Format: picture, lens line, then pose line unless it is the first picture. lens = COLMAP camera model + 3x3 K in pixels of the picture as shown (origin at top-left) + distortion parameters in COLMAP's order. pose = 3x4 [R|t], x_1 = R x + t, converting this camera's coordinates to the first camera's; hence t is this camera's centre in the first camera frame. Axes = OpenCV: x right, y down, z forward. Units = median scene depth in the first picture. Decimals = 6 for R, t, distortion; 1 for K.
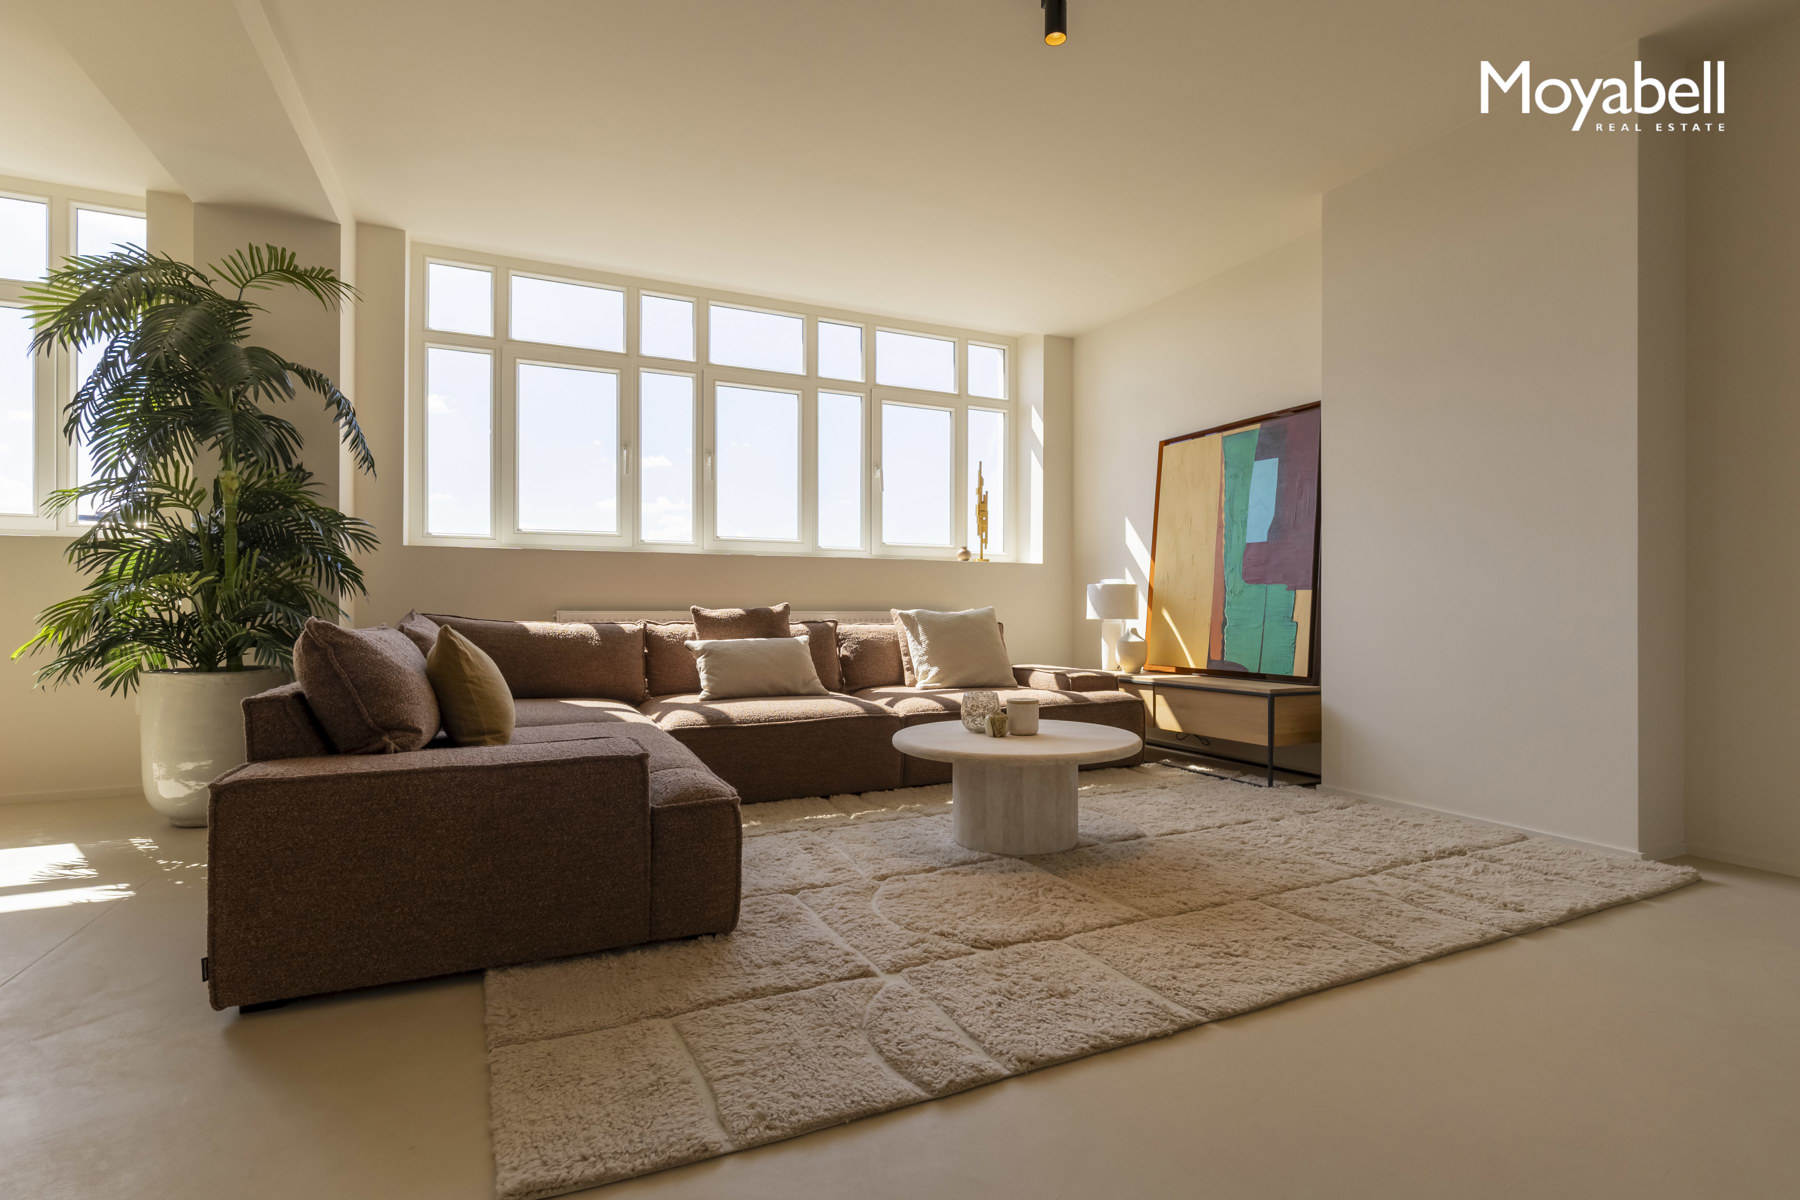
lens RADIAL K [[875.8, 0, 921.0], [0, 875.8, 609.5], [0, 0, 1]] dist [0.004193, 0.000478]
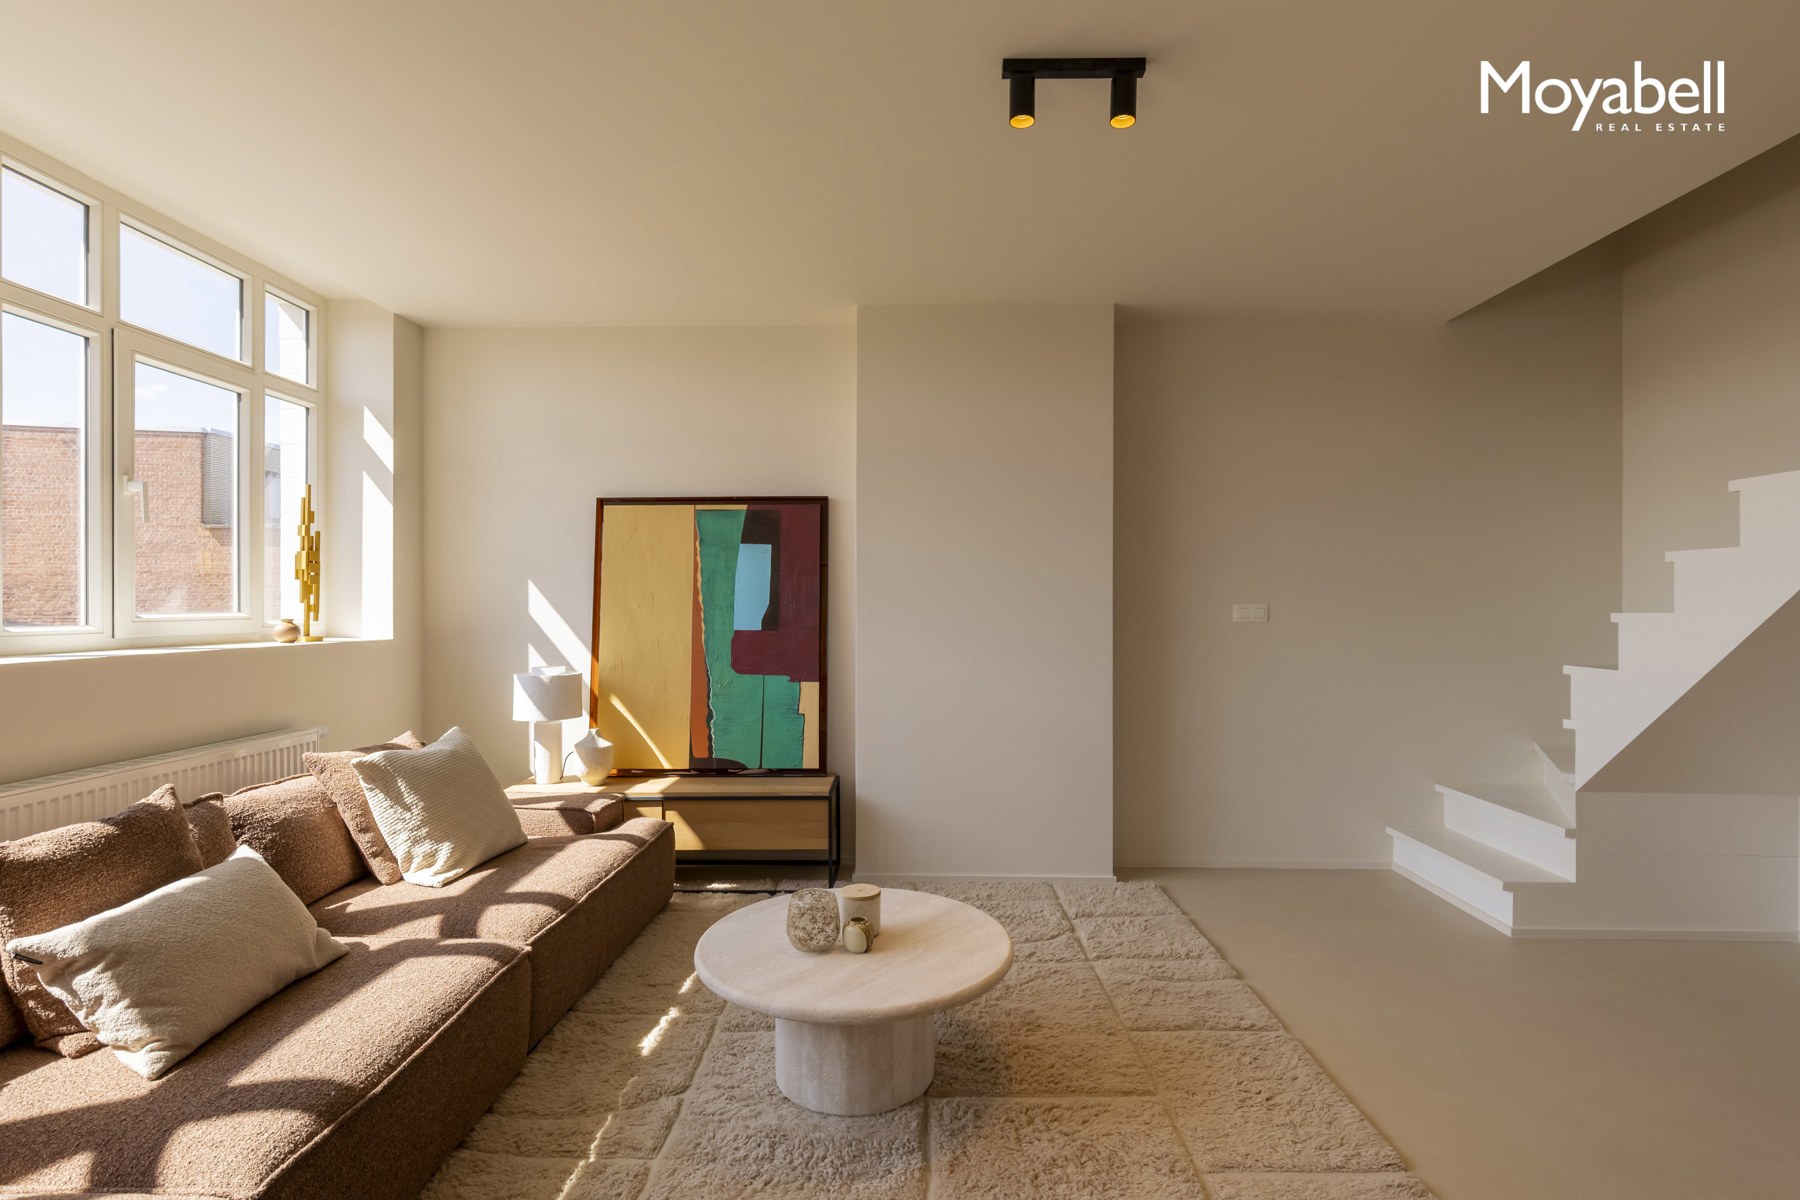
lens RADIAL K [[875.8, 0, 921.0], [0, 875.8, 609.5], [0, 0, 1]] dist [0.004193, 0.000478]
pose [[0.467460, -0.001493, 0.884013, -0.366753], [-0.000931, 0.999997, 0.002182, -0.100339], [-0.884014, -0.001843, 0.467457, 0.383404]]
